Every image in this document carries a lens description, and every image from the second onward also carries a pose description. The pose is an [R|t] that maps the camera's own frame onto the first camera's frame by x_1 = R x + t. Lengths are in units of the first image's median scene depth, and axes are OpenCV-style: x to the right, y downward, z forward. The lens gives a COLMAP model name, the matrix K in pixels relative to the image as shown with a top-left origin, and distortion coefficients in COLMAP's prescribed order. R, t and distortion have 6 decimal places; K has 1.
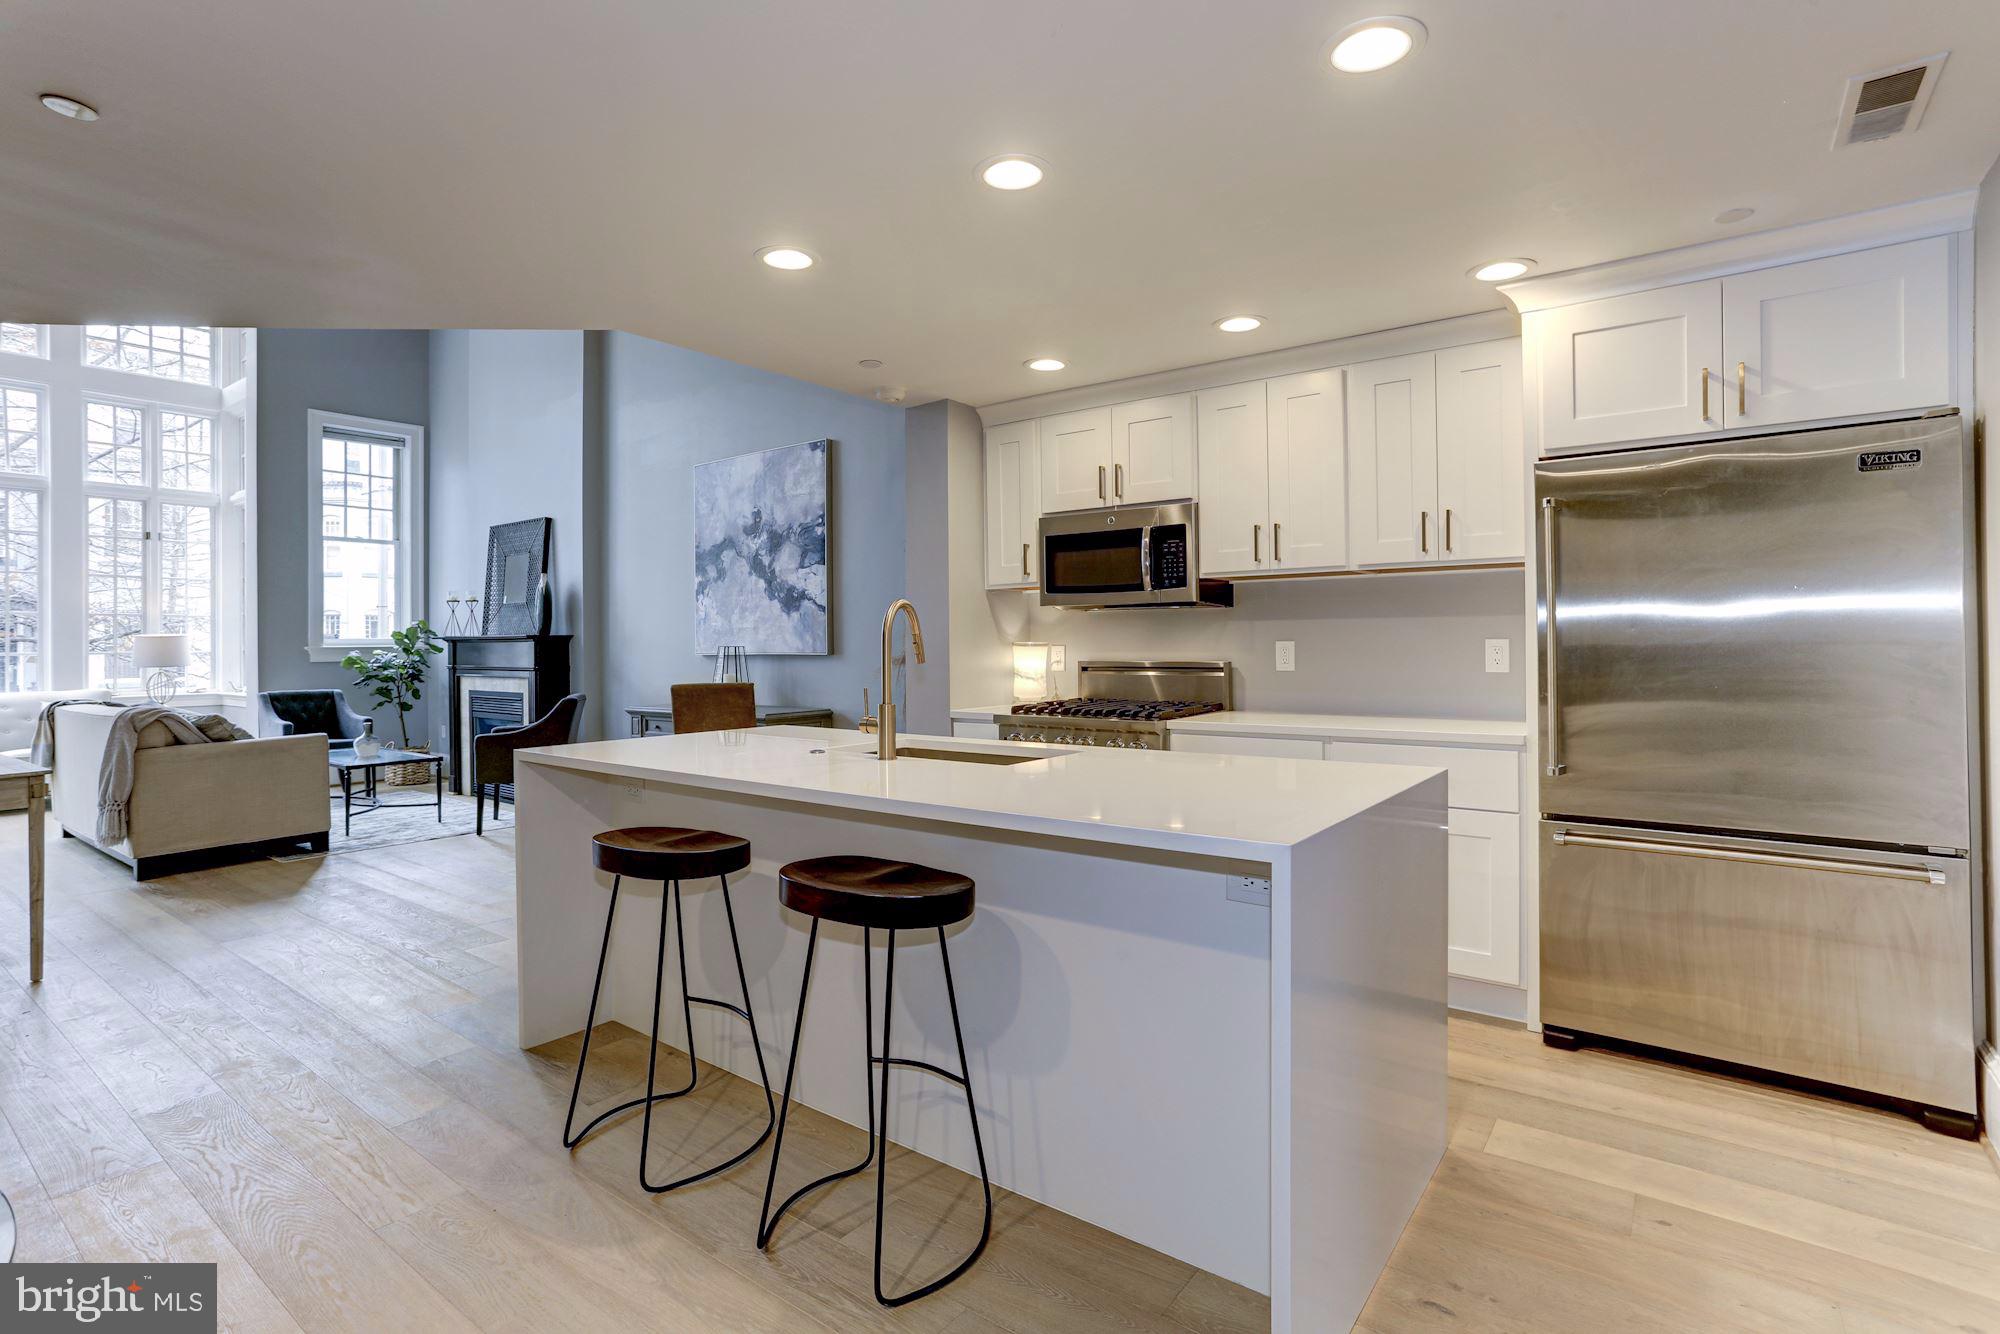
lens RADIAL K [[958.5, 0, 963.5], [0, 958.5, 629.1], [0, 0, 1]] dist [-0.000613, -0.000113]
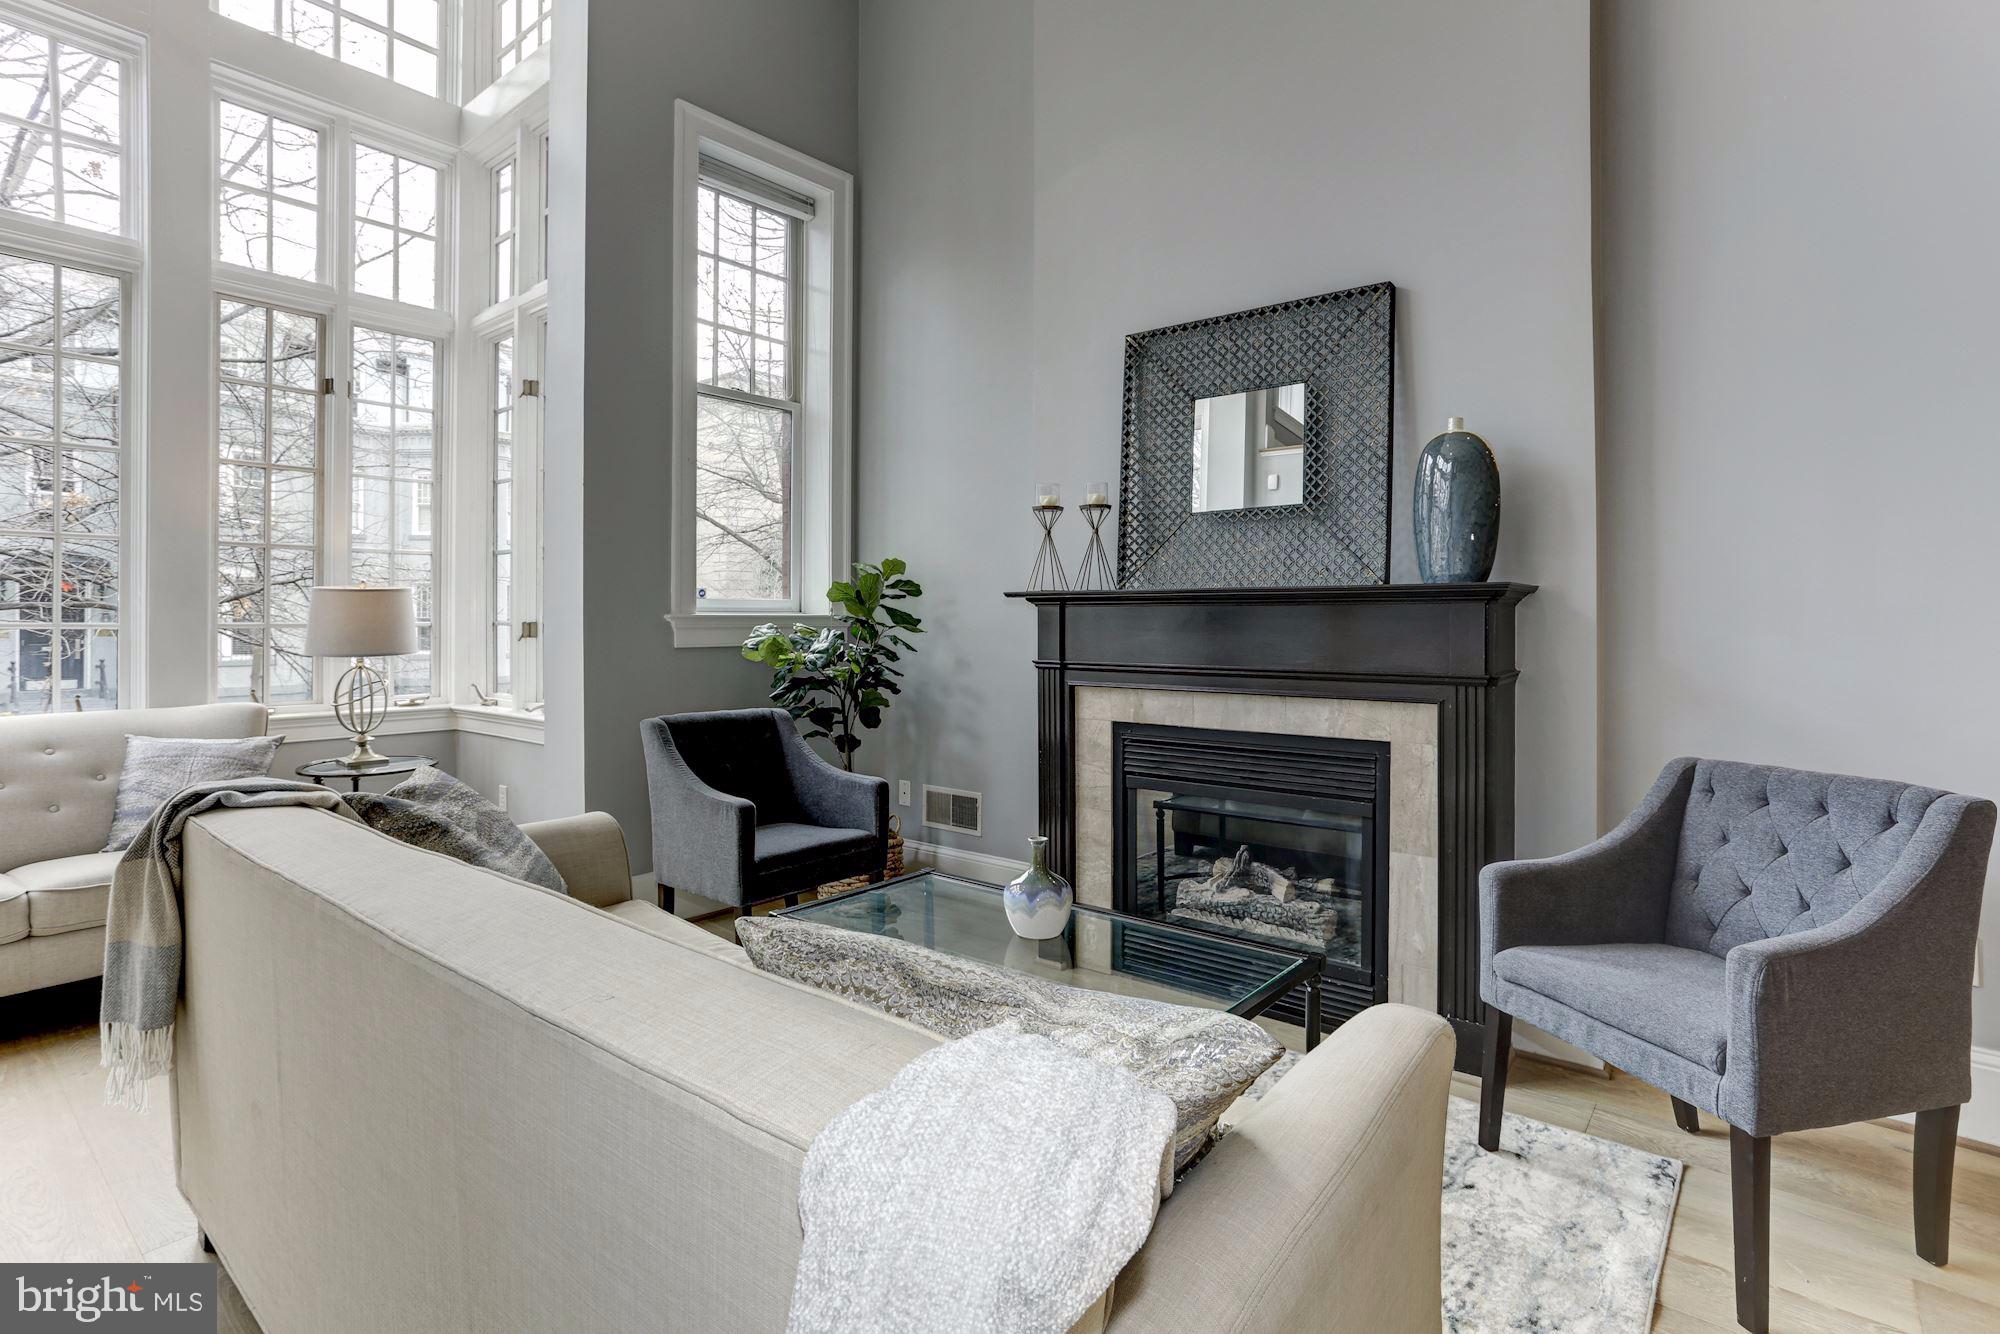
lens RADIAL K [[968.5, 0, 955.9], [0, 968.5, 619.4], [0, 0, 1]] dist [-0.023546, 0.000950]
pose [[0.999098, 0.007811, -0.041743, -0.684061], [-0.007439, 0.999931, 0.009057, 0.019985], [0.041811, -0.008738, 0.999087, 0.702722]]
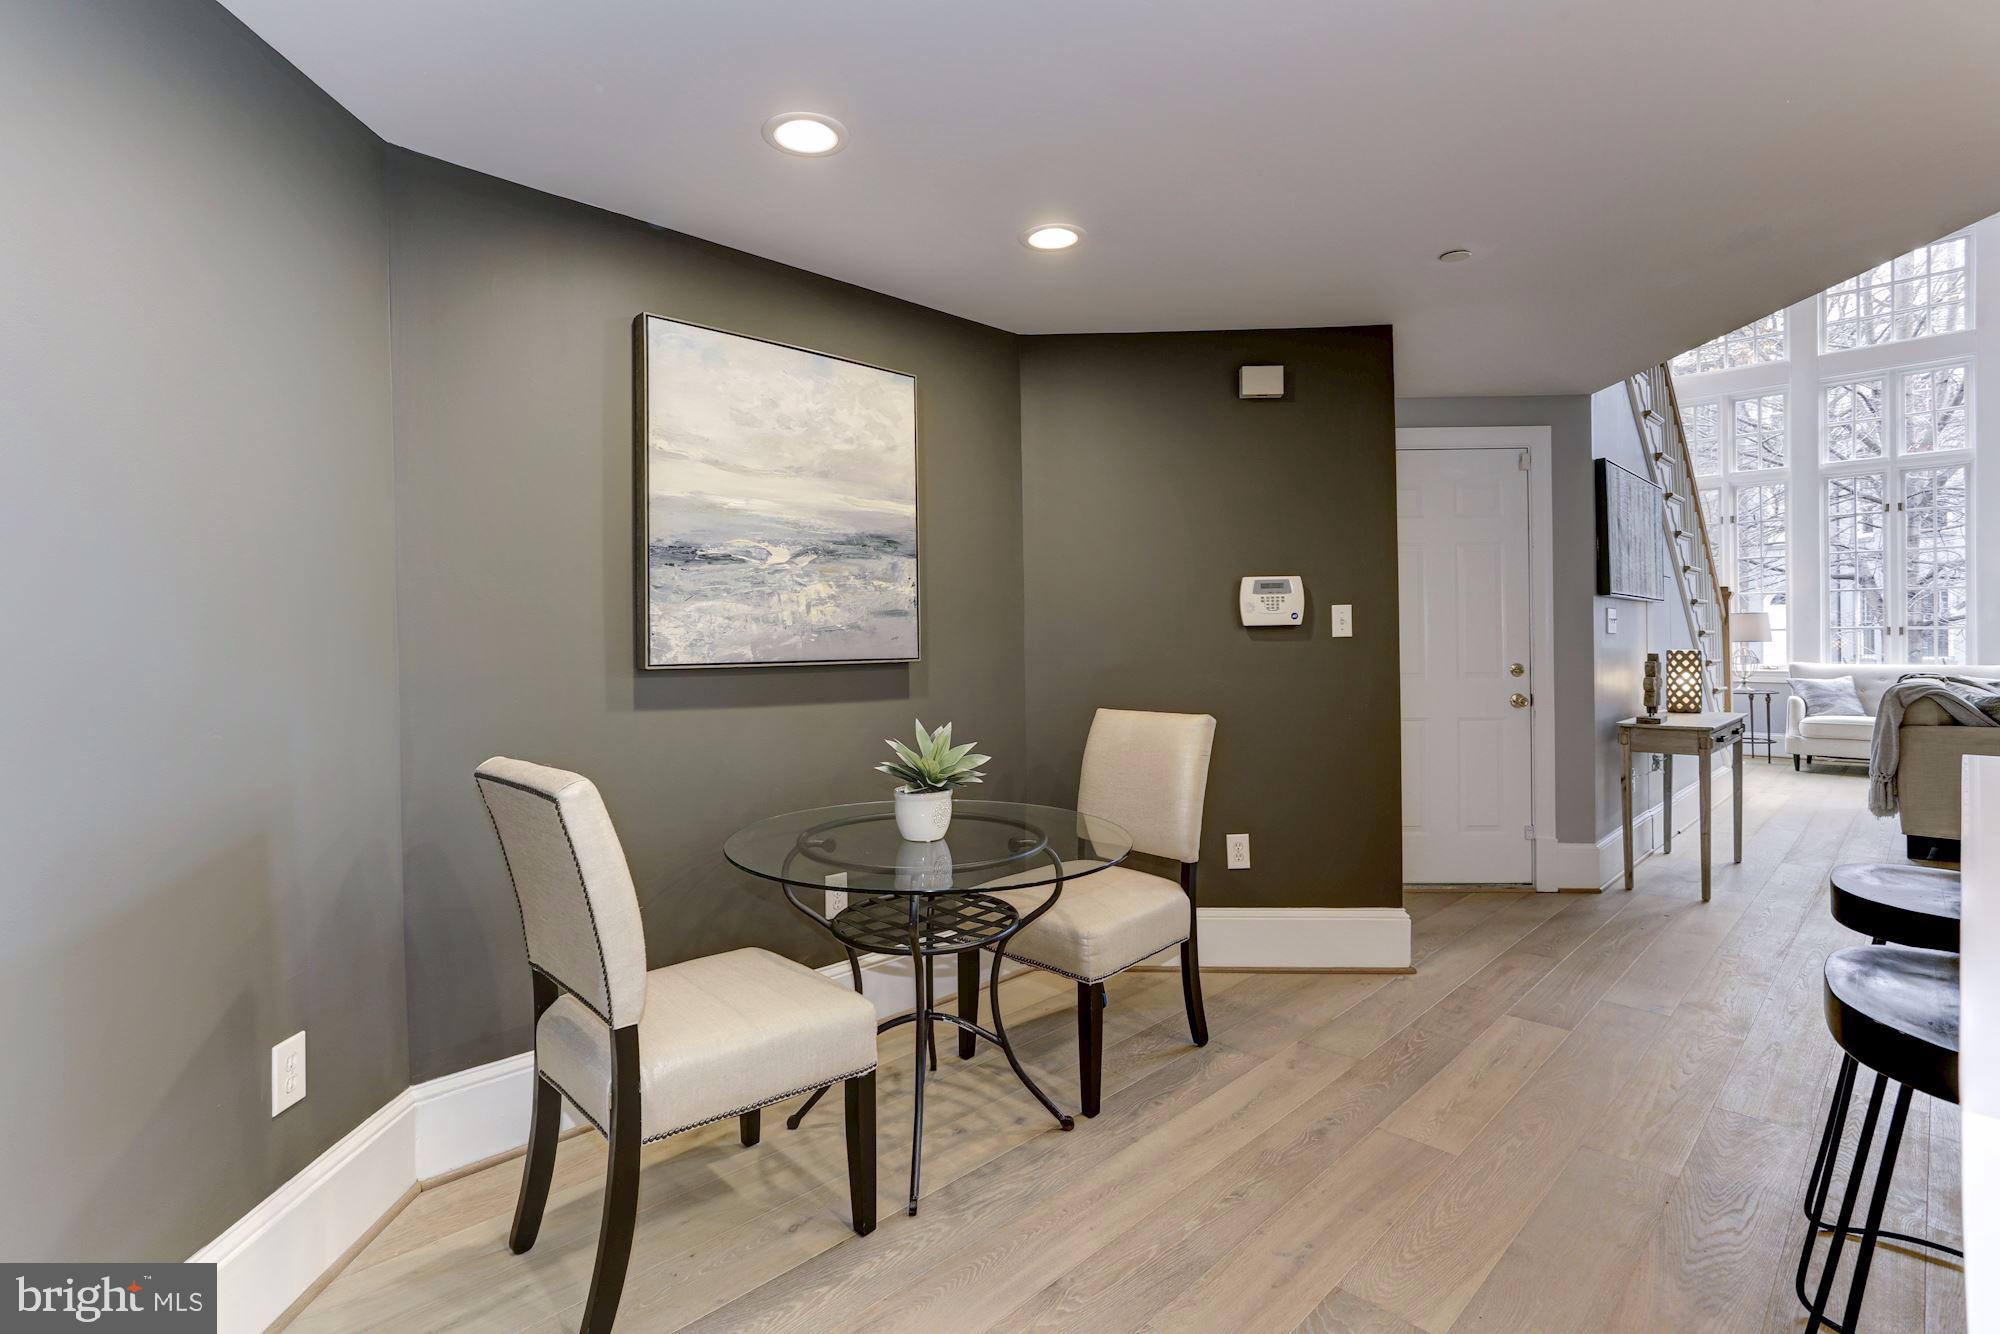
lens RADIAL K [[935.7, 0, 998.7], [0, 935.7, 641.7], [0, 0, 1]] dist [-0.000054, 0.000304]
pose [[-0.121664, 0.017834, -0.992411, 0.167870], [0.023758, 0.999604, 0.015051, 0.001640], [0.992287, -0.021746, -0.122039, 0.145684]]
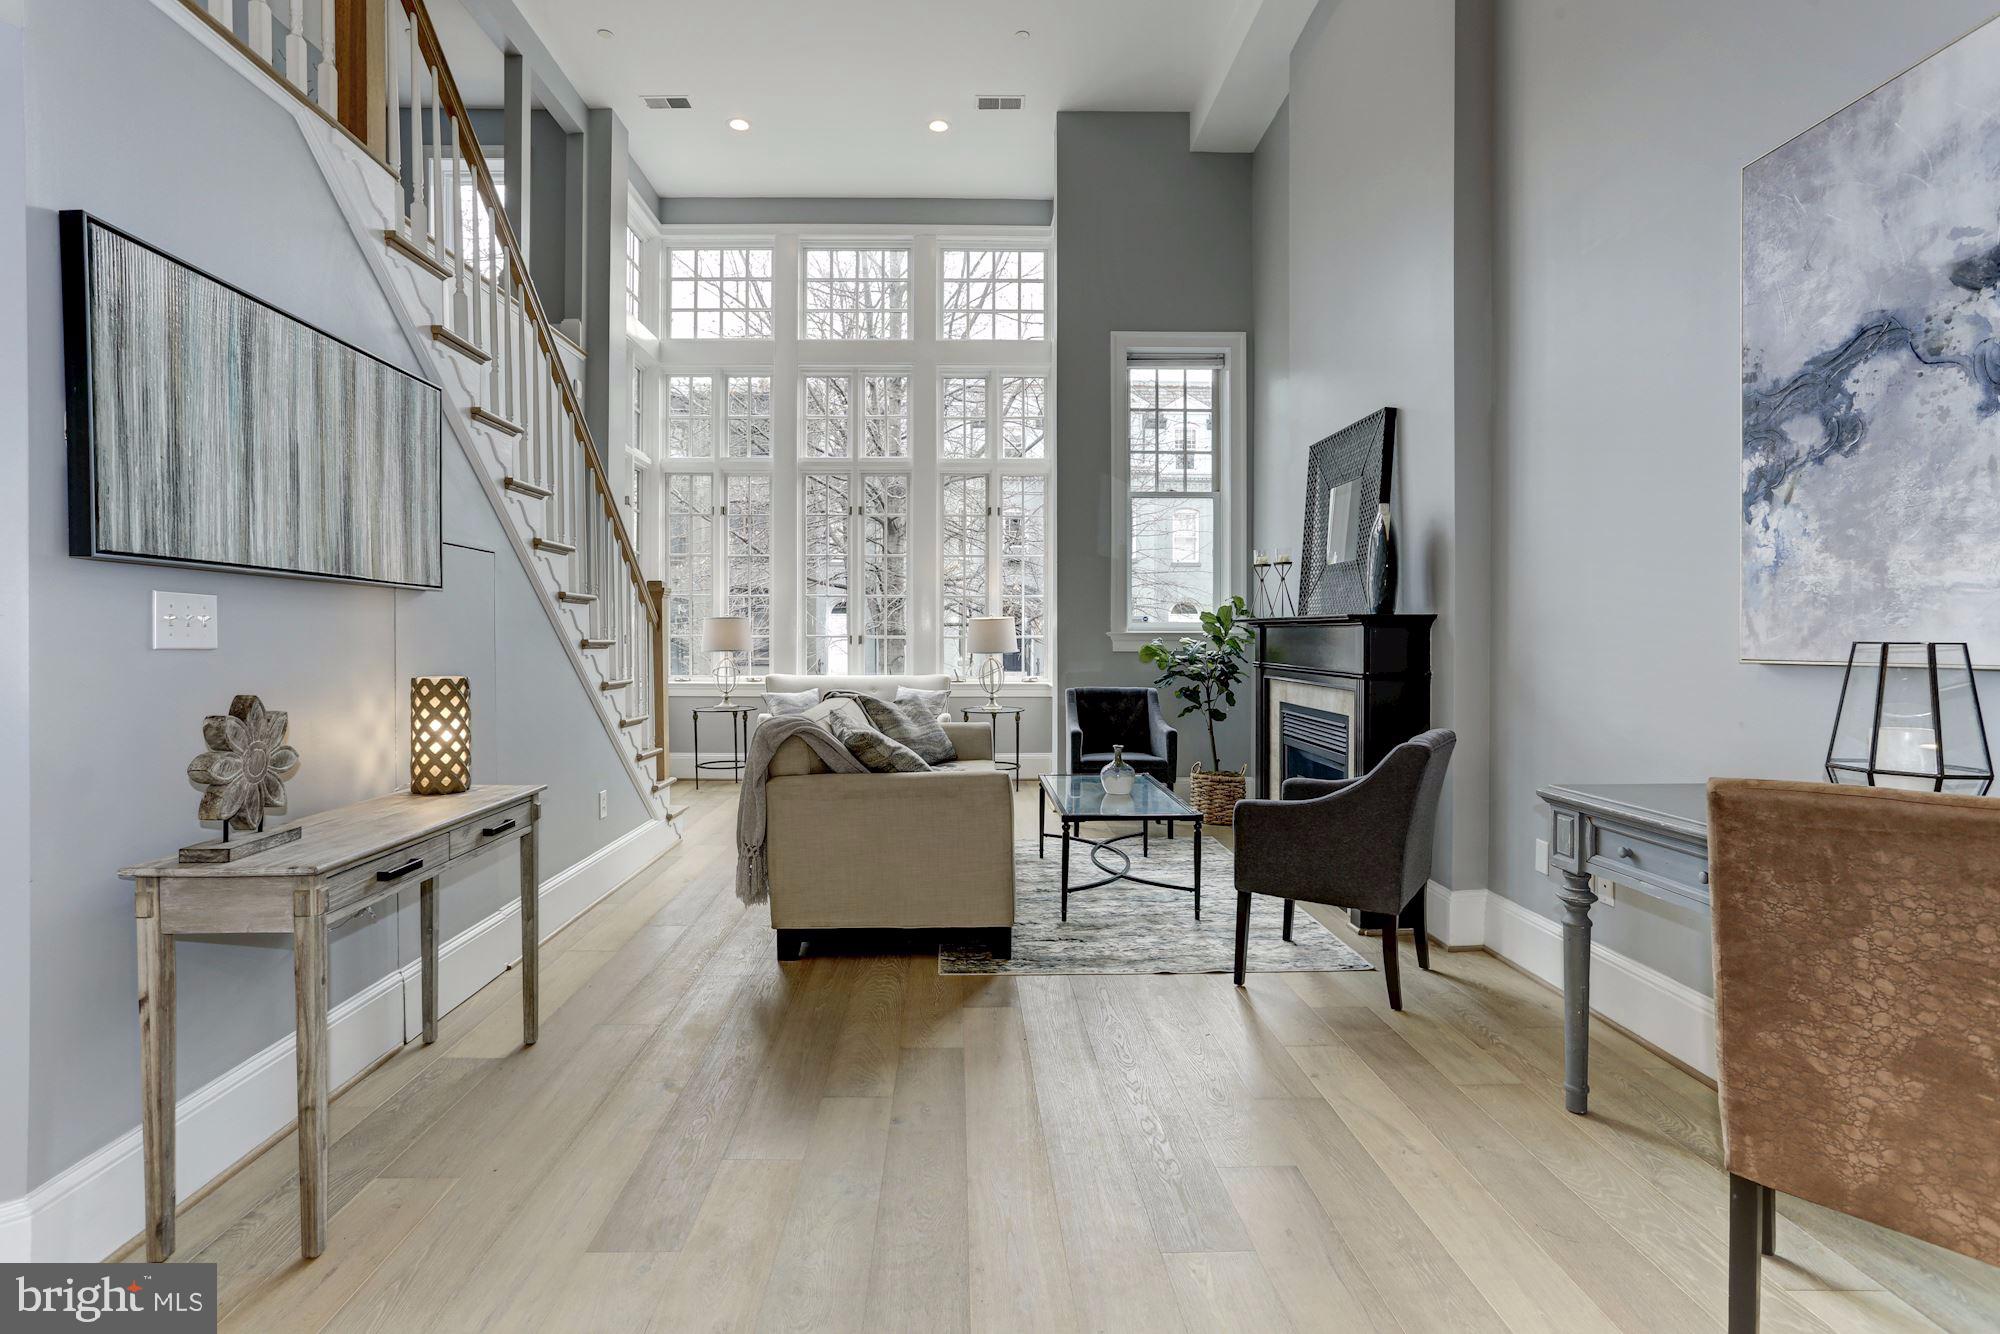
lens RADIAL K [[964.9, 0, 977.2], [0, 964.9, 634.2], [0, 0, 1]] dist [0.003743, 0.016324]
pose [[0.636934, 0.009739, -0.770857, -0.175751], [0.004830, 0.999850, 0.016623, 0.007860], [0.770903, -0.014311, 0.636792, 0.520981]]
